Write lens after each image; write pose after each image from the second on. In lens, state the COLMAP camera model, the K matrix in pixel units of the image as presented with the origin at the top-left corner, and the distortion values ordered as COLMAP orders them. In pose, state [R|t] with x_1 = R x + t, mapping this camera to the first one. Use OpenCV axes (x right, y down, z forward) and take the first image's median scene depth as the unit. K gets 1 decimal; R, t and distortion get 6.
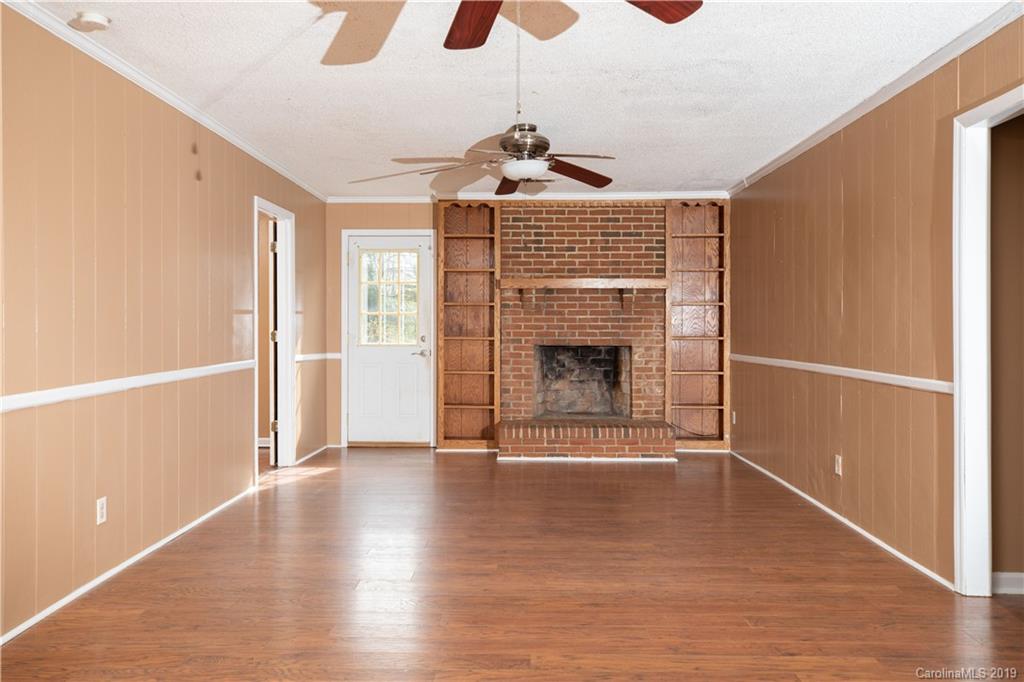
lens RADIAL K [[756.3, 0, 512.0], [0, 756.3, 341.0], [0, 0, 1]] dist [-0.000650, 0.000622]
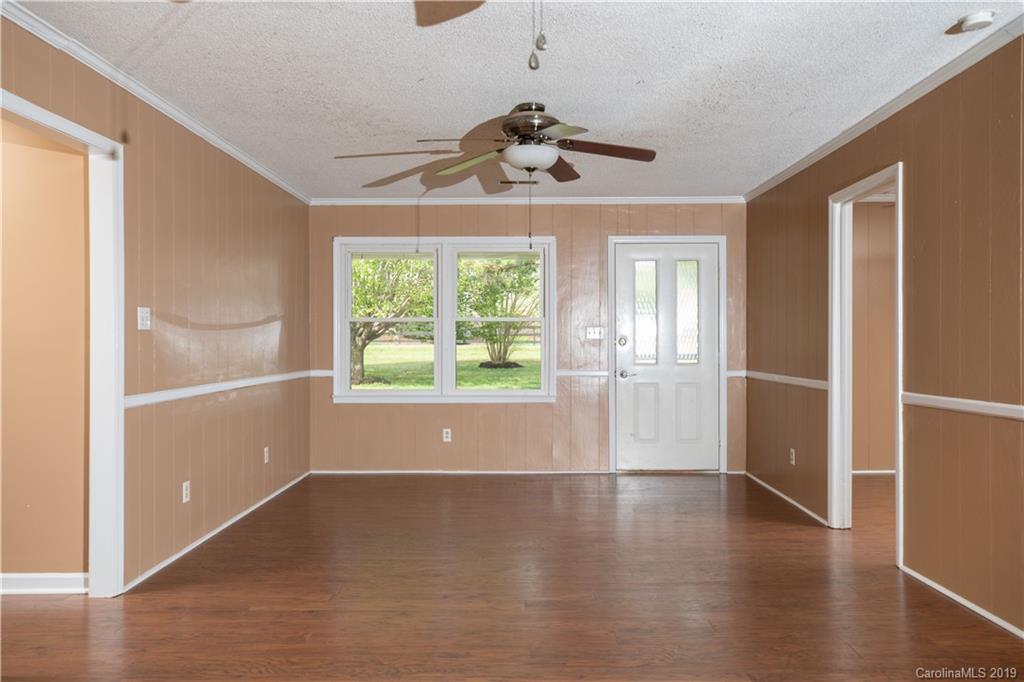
lens RADIAL K [[756.3, 0, 512.0], [0, 756.3, 341.0], [0, 0, 1]] dist [-0.000650, 0.000622]
pose [[0.999991, 0.000498, -0.004322, -0.000457], [-0.000582, 0.999812, -0.019386, -0.002393], [0.004312, 0.019388, 0.999803, 0.102048]]
